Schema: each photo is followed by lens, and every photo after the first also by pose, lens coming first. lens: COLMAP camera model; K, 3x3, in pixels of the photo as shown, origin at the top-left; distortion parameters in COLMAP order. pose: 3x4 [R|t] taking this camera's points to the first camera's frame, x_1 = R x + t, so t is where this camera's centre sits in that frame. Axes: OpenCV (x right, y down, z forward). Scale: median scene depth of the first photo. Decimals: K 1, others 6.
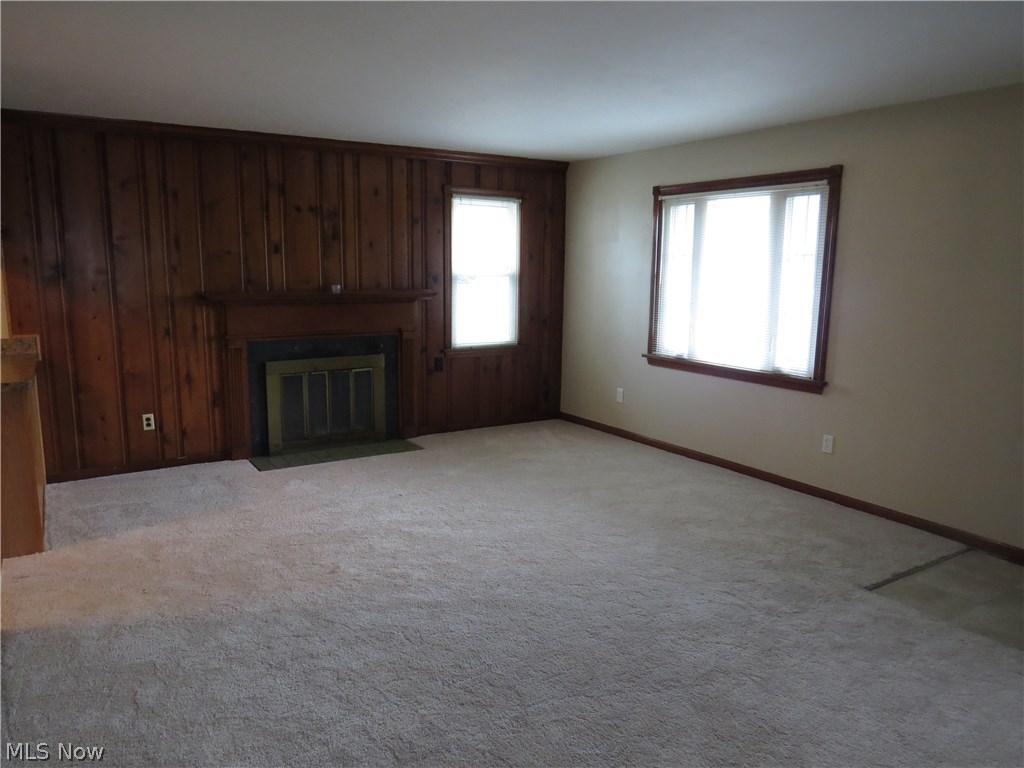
lens RADIAL K [[731.0, 0, 508.9], [0, 731.0, 381.6], [0, 0, 1]] dist [-0.014772, -0.003076]
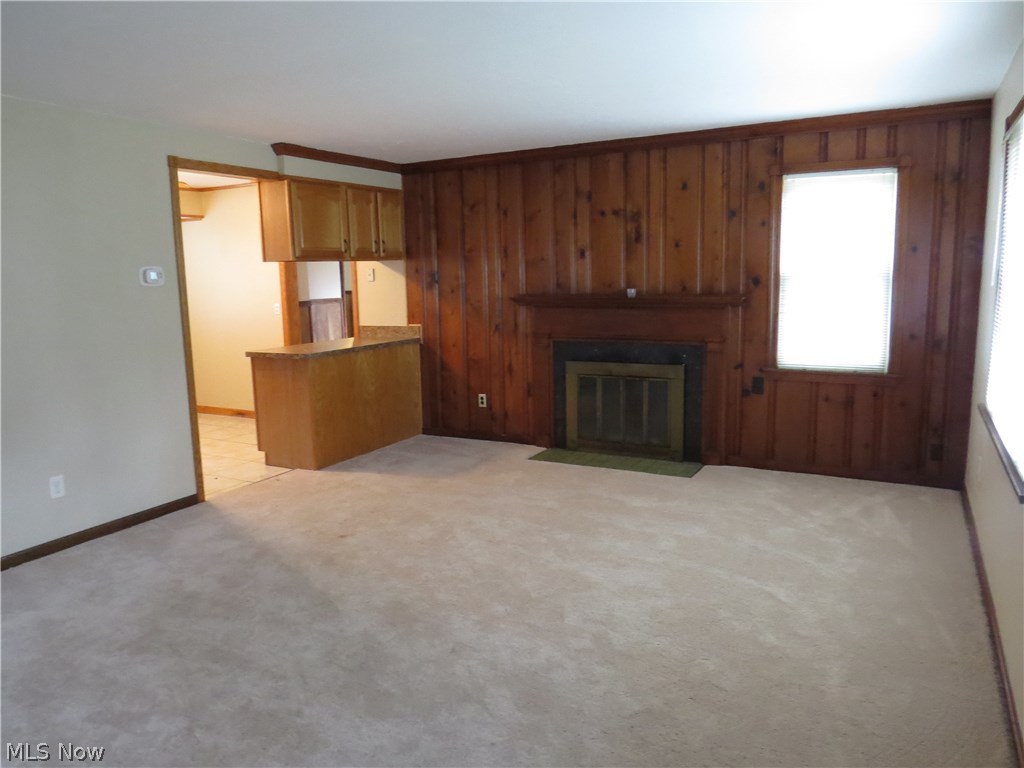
lens RADIAL K [[731.0, 0, 511.0], [0, 731.0, 383.9], [0, 0, 1]] dist [-0.014772, -0.003076]
pose [[0.491505, 0.114041, -0.863375, 0.540739], [-0.112915, 0.991366, 0.066666, -0.054983], [0.863523, 0.064721, 0.500139, 0.394129]]
